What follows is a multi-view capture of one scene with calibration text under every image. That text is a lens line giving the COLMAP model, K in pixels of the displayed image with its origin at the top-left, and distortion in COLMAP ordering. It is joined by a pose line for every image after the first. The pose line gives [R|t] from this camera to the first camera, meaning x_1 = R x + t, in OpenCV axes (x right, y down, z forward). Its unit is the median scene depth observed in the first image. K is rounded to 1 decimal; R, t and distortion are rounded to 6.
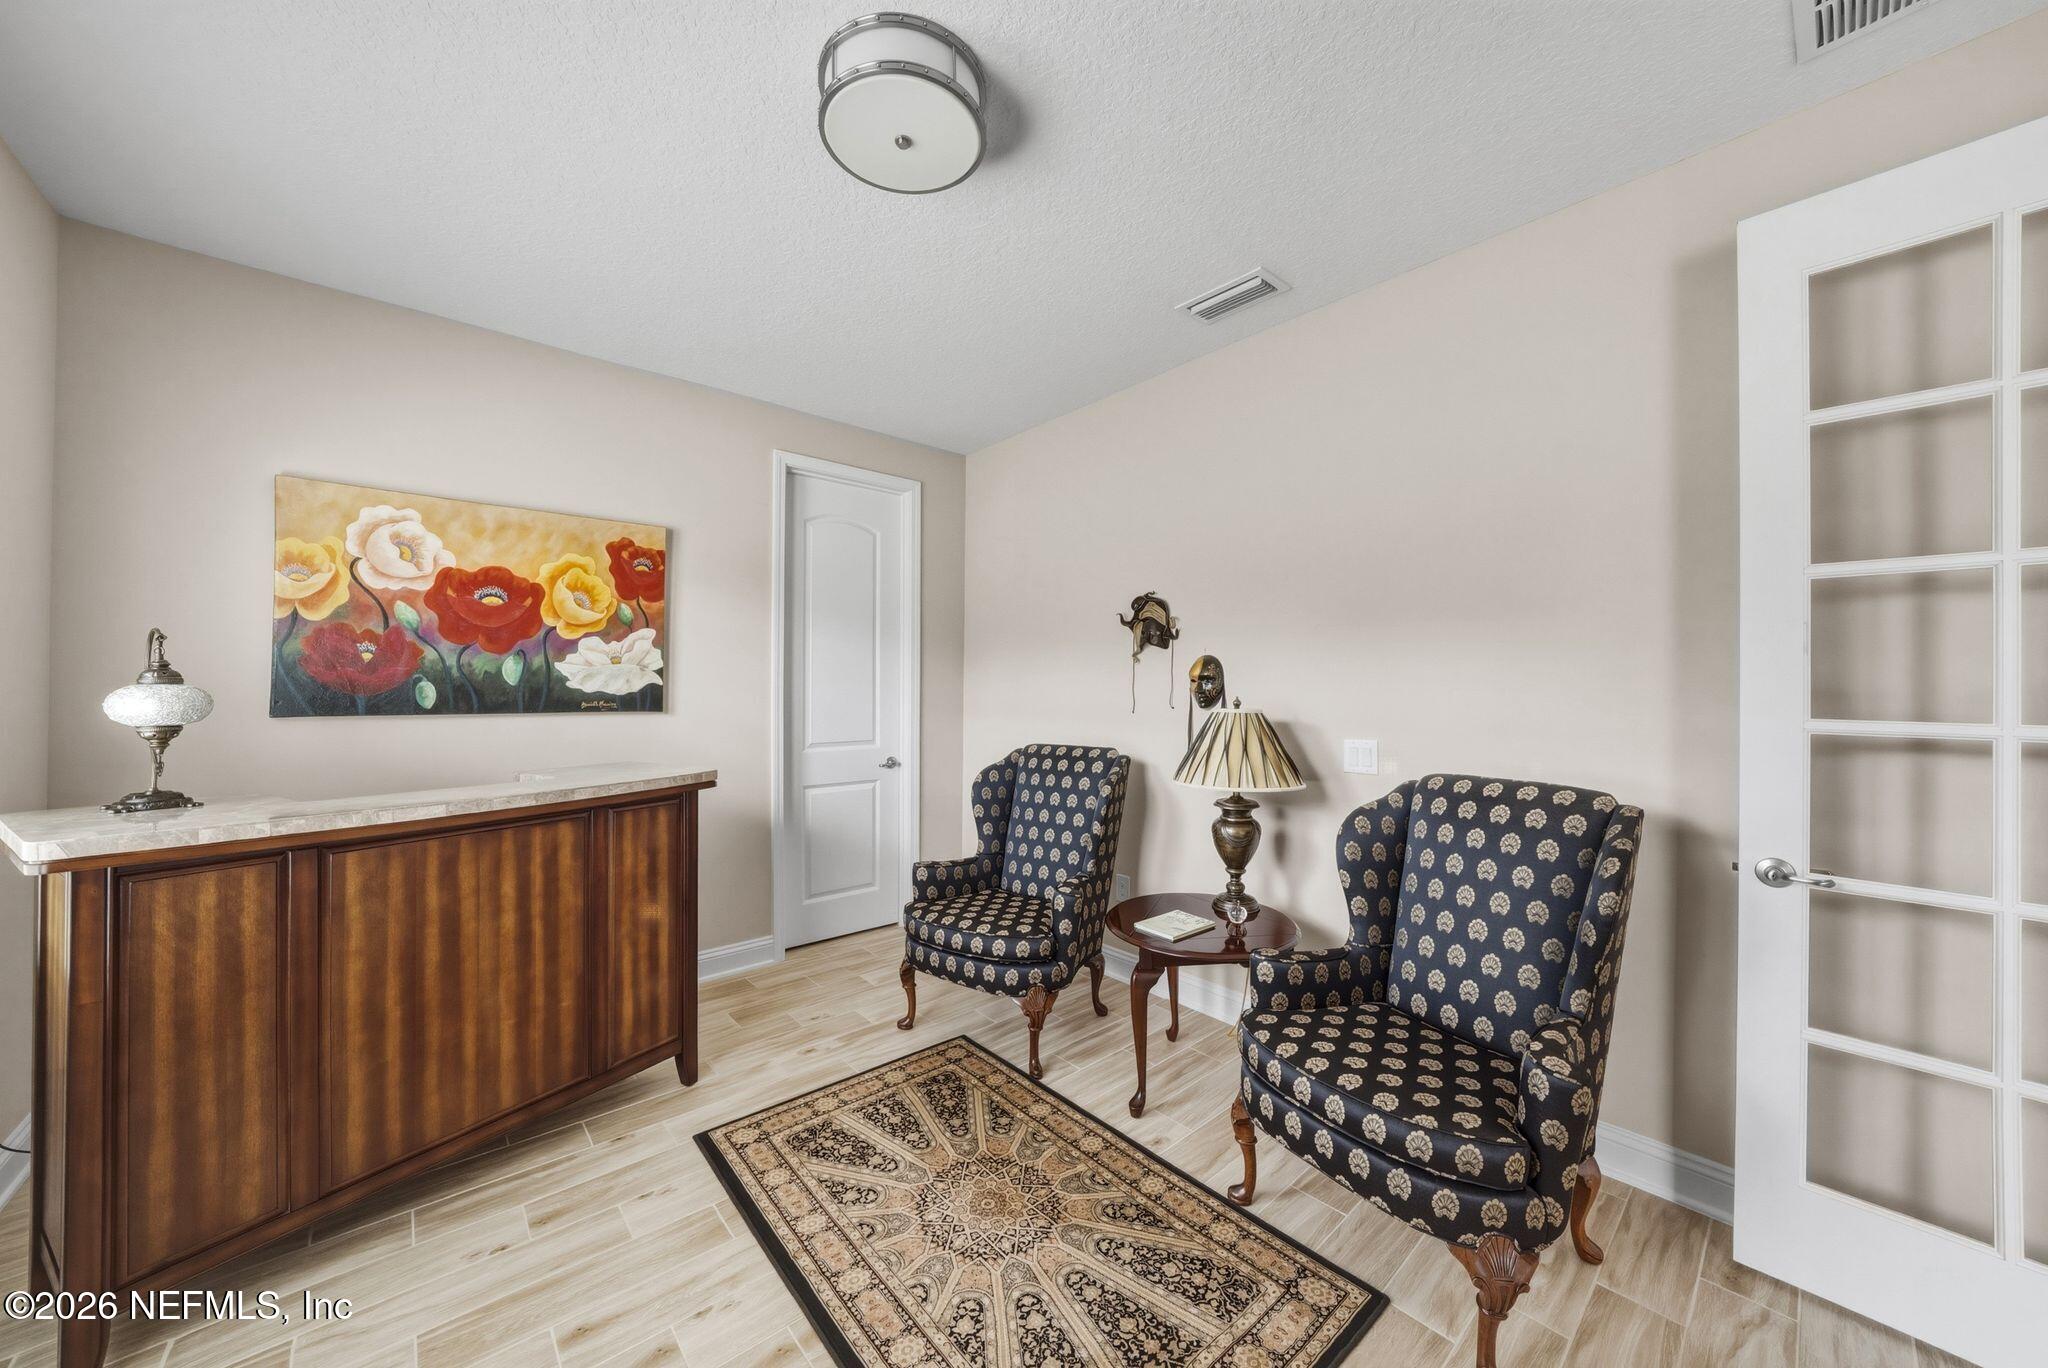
lens RADIAL K [[722.2, 0, 1029.3], [0, 722.2, 685.8], [0, 0, 1]] dist [-0.010245, -0.000058]
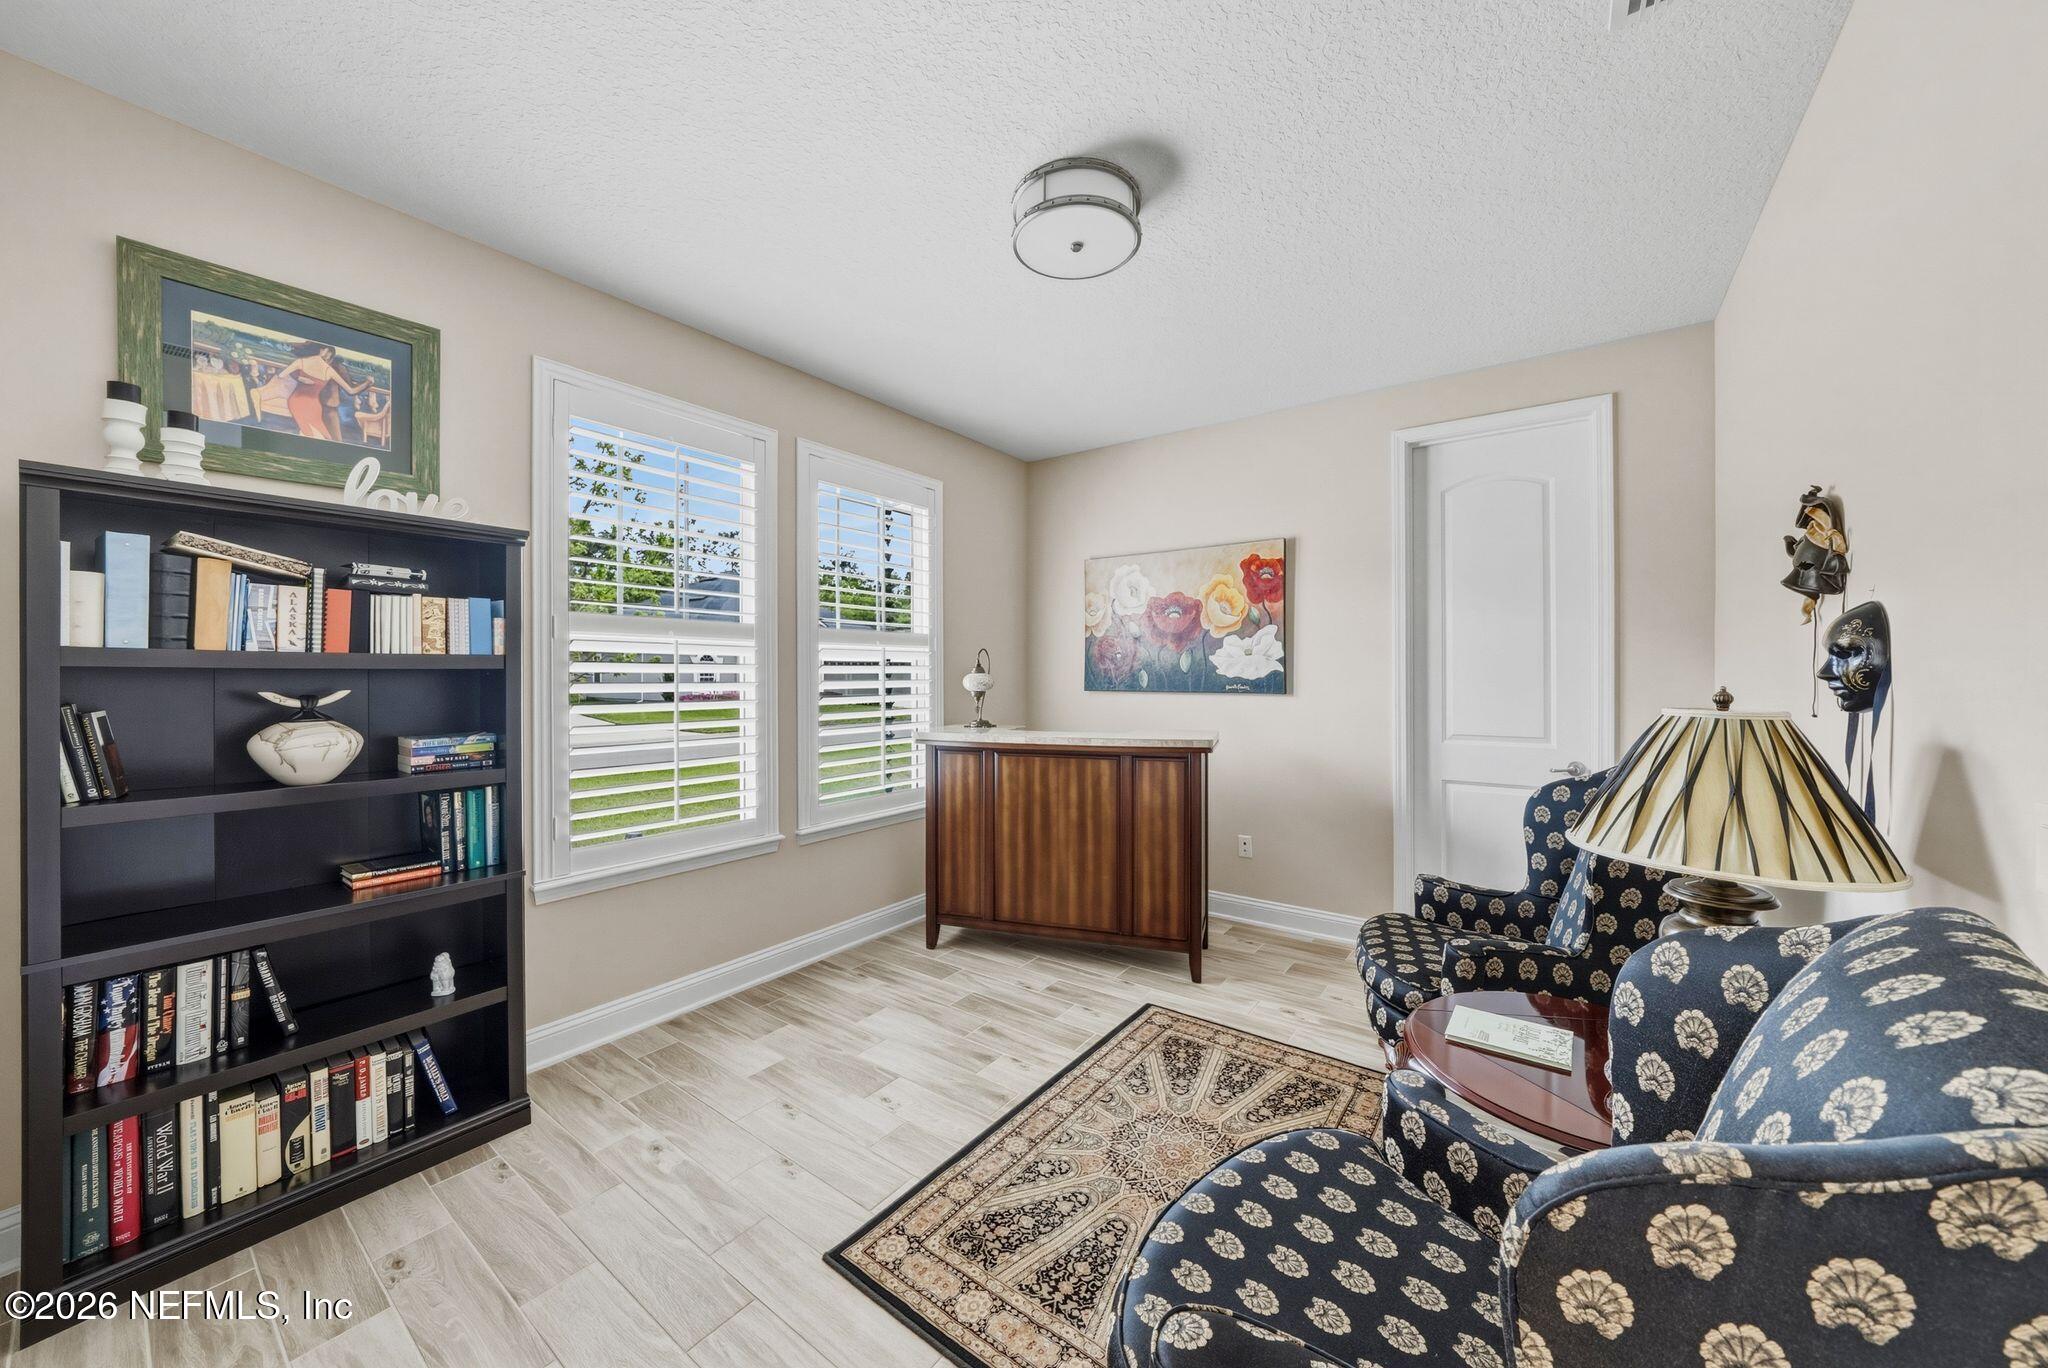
lens RADIAL K [[722.2, 0, 1030.2], [0, 722.2, 676.1], [0, 0, 1]] dist [-0.010245, -0.000058]
pose [[0.217005, -0.000722, -0.976170, 0.679836], [0.005132, 0.999987, 0.000401, 0.004551], [0.976157, -0.005097, 0.217006, 0.405775]]
